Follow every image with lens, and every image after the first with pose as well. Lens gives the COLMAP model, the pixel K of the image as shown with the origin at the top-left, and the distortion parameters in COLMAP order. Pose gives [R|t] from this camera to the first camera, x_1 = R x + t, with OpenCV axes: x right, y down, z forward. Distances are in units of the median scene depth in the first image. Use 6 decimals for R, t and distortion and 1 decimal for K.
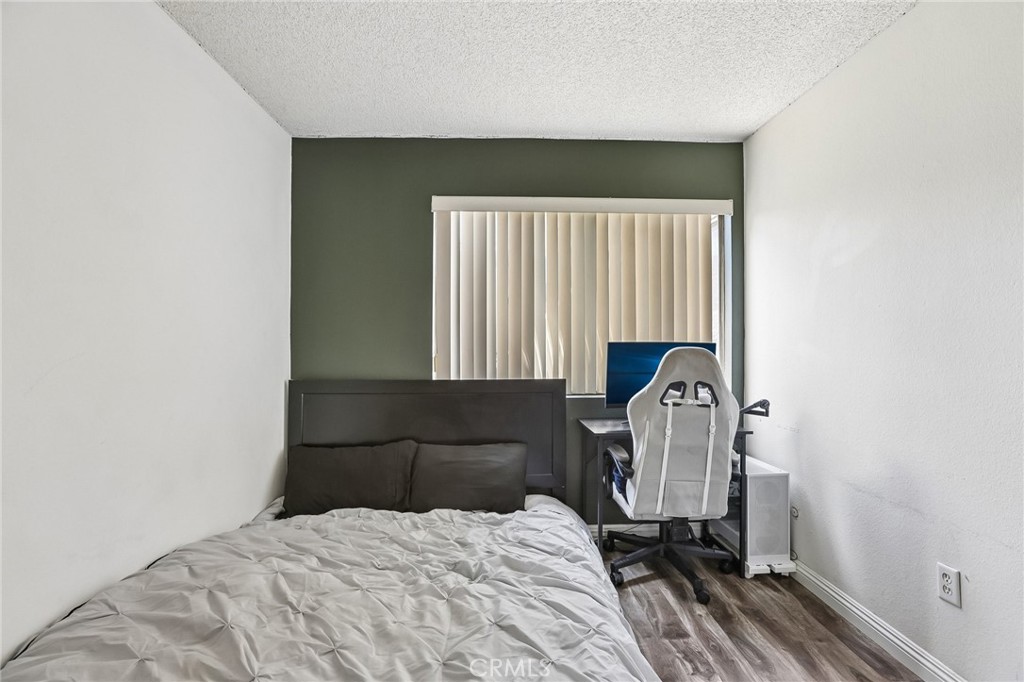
lens RADIAL K [[459.6, 0, 505.8], [0, 459.6, 339.6], [0, 0, 1]] dist [-0.058265, 0.019893]
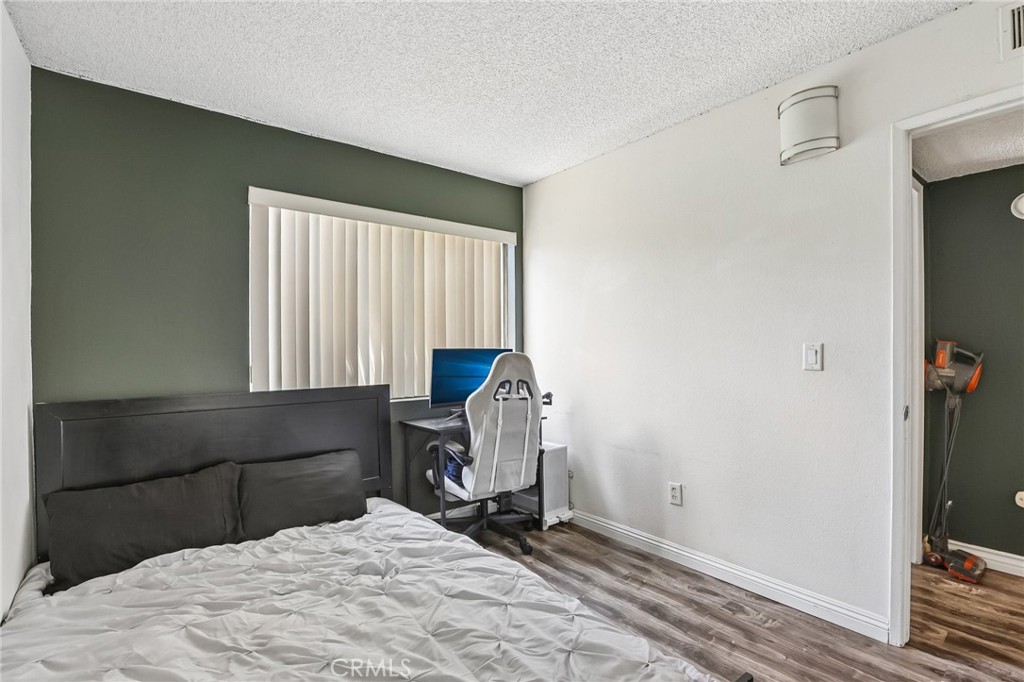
lens RADIAL K [[468.5, 0, 500.3], [0, 468.5, 350.2], [0, 0, 1]] dist [-0.062308, 0.021478]
pose [[0.812159, -0.007571, 0.583387, -0.350093], [0.003161, 0.999958, 0.008577, -0.000574], [-0.583427, -0.005122, 0.812149, -0.015762]]
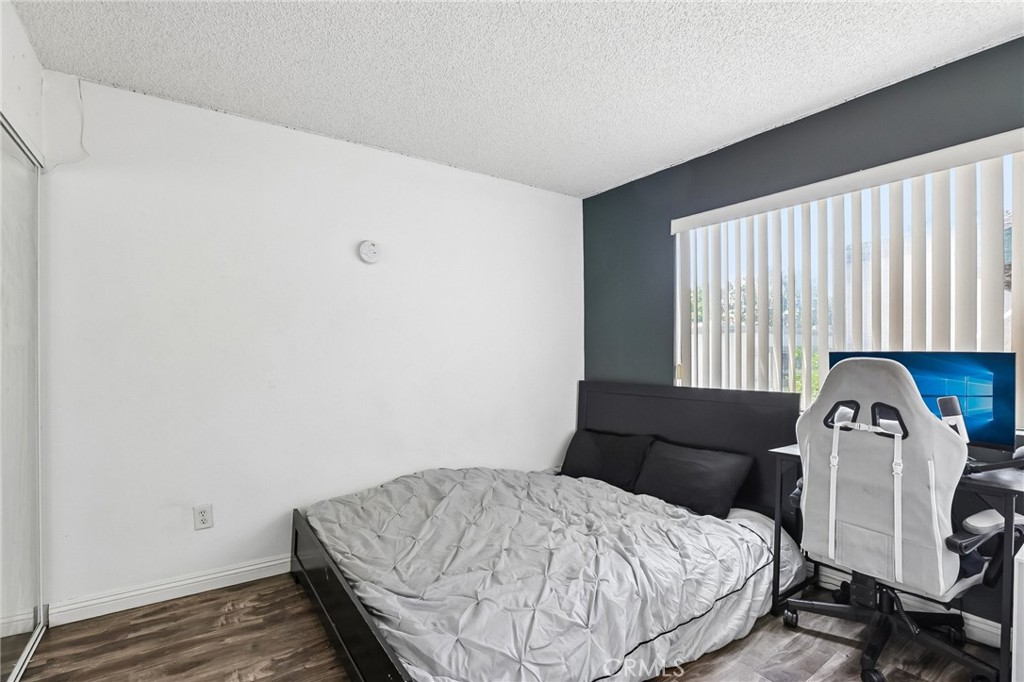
lens RADIAL K [[468.5, 0, 500.3], [0, 468.5, 350.2], [0, 0, 1]] dist [-0.062308, 0.021478]
pose [[0.544853, -0.005529, -0.838513, 0.678229], [0.007508, 0.999970, -0.001716, -0.000116], [0.838498, -0.005361, 0.544878, 0.042348]]
